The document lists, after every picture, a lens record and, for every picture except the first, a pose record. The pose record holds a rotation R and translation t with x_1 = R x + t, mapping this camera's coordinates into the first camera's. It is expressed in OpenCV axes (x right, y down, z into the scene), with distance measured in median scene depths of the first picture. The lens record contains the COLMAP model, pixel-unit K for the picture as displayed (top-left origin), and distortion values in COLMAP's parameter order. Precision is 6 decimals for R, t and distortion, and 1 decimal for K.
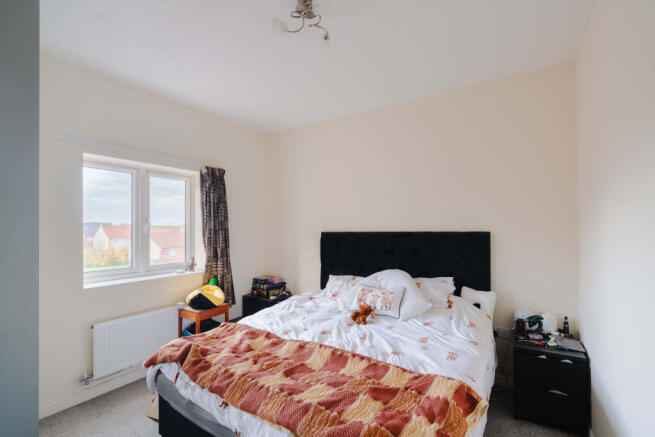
lens RADIAL K [[305.7, 0, 327.4], [0, 305.7, 221.6], [0, 0, 1]] dist [-0.014183, 0.003058]
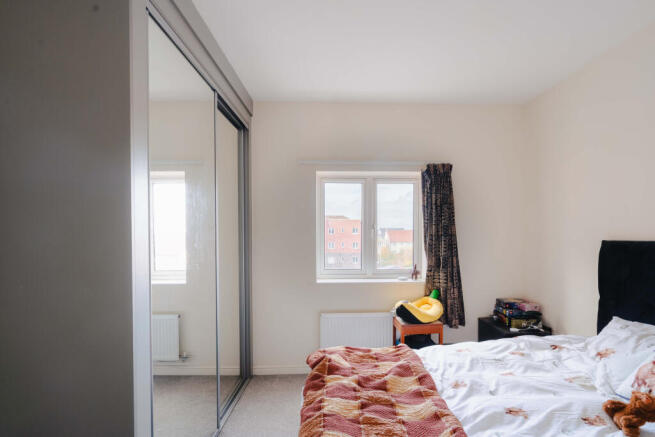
lens RADIAL K [[305.7, 0, 311.7], [0, 305.7, 236.8], [0, 0, 1]] dist [-0.014183, 0.003058]
pose [[0.562144, 0.012226, -0.826949, 0.161177], [0.016165, 0.999537, 0.025766, 0.002954], [0.826881, -0.027852, 0.561687, 0.230431]]
